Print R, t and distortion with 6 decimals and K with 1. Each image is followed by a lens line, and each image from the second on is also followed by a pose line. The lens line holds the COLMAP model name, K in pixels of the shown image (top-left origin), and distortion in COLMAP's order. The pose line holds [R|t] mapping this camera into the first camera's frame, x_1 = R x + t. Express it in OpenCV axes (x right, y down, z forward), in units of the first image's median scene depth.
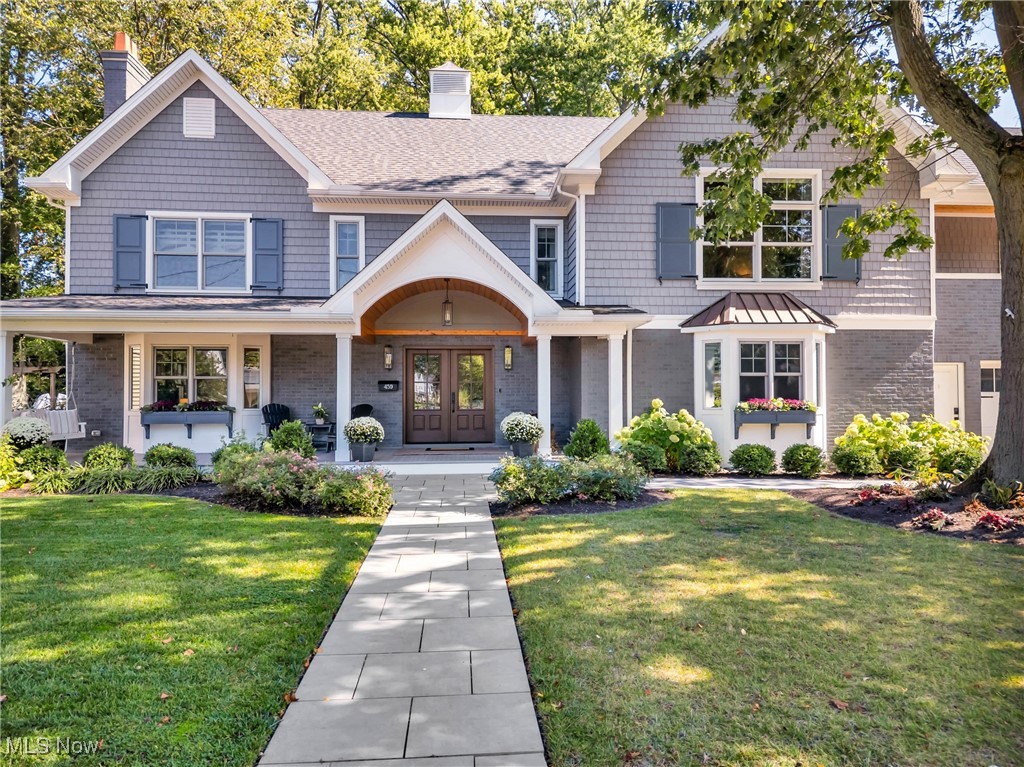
lens RADIAL K [[750.9, 0, 512.0], [0, 750.9, 383.5], [0, 0, 1]] dist [0.024710, -0.003154]
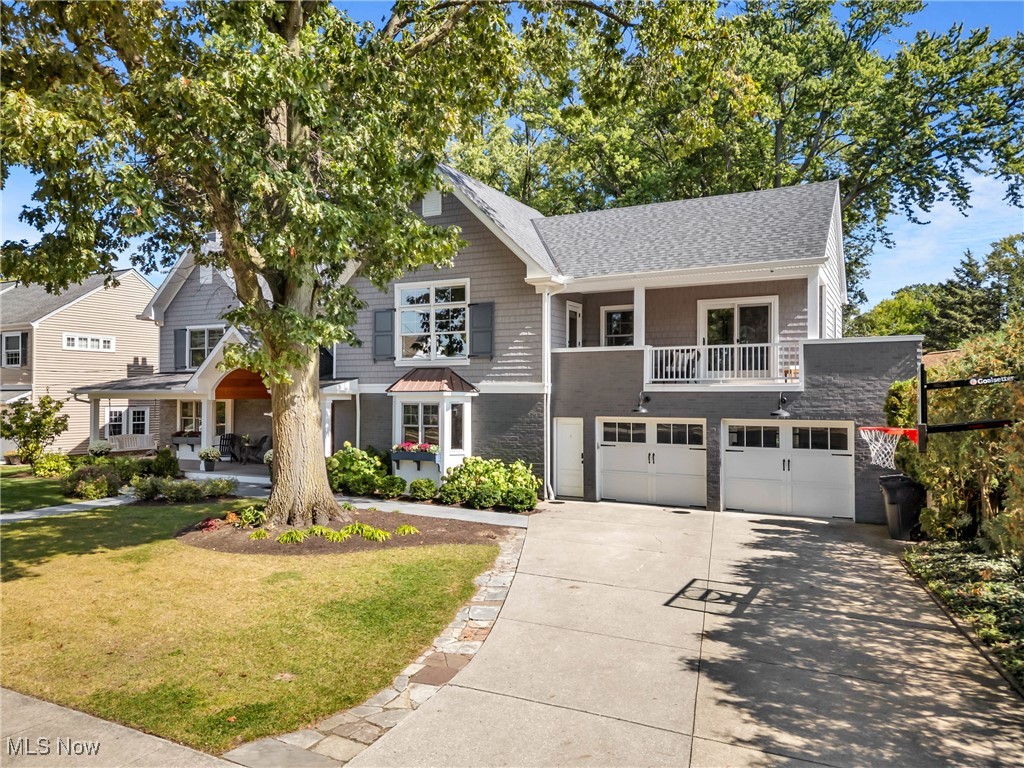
lens RADIAL K [[750.9, 0, 512.0], [0, 750.9, 384.0], [0, 0, 1]] dist [0.024710, -0.003154]
pose [[0.844882, -0.004307, -0.534935, 1.169537], [0.000963, 0.999978, -0.006530, -0.076830], [0.534952, 0.005002, 0.844868, -0.120697]]
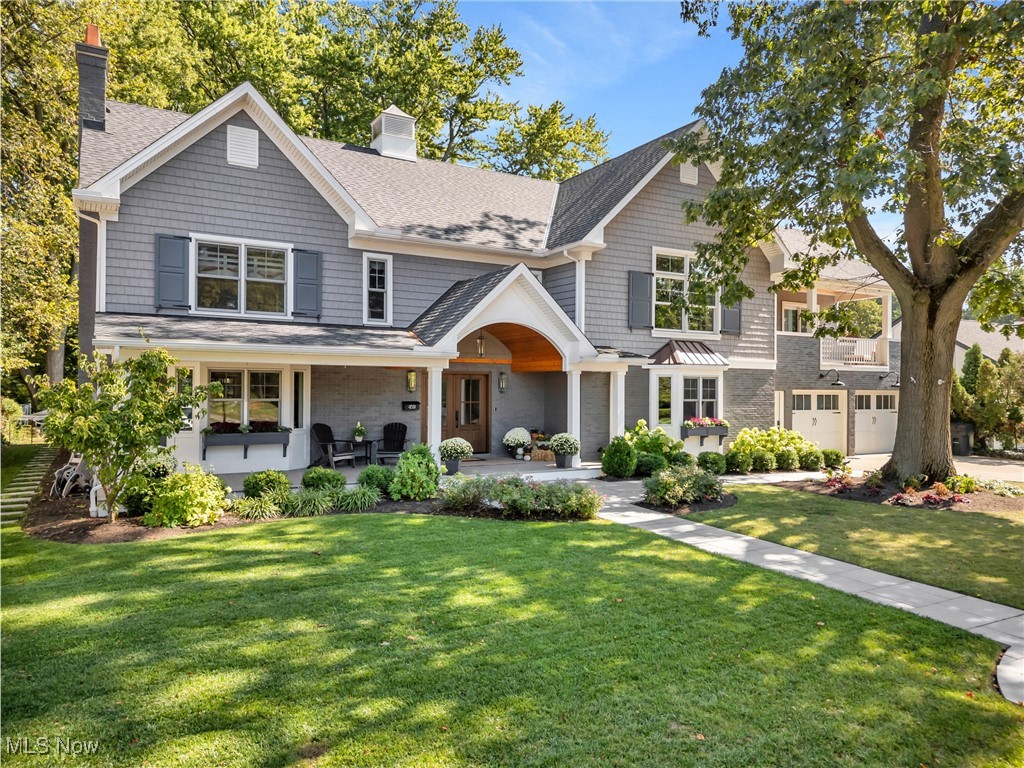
lens RADIAL K [[750.9, 0, 512.0], [0, 750.9, 384.0], [0, 0, 1]] dist [0.024710, -0.003154]
pose [[0.895440, 0.012807, 0.444998, -0.550079], [-0.019596, 0.999751, 0.010658, -0.046829], [-0.444751, -0.018263, 0.895468, -0.093890]]
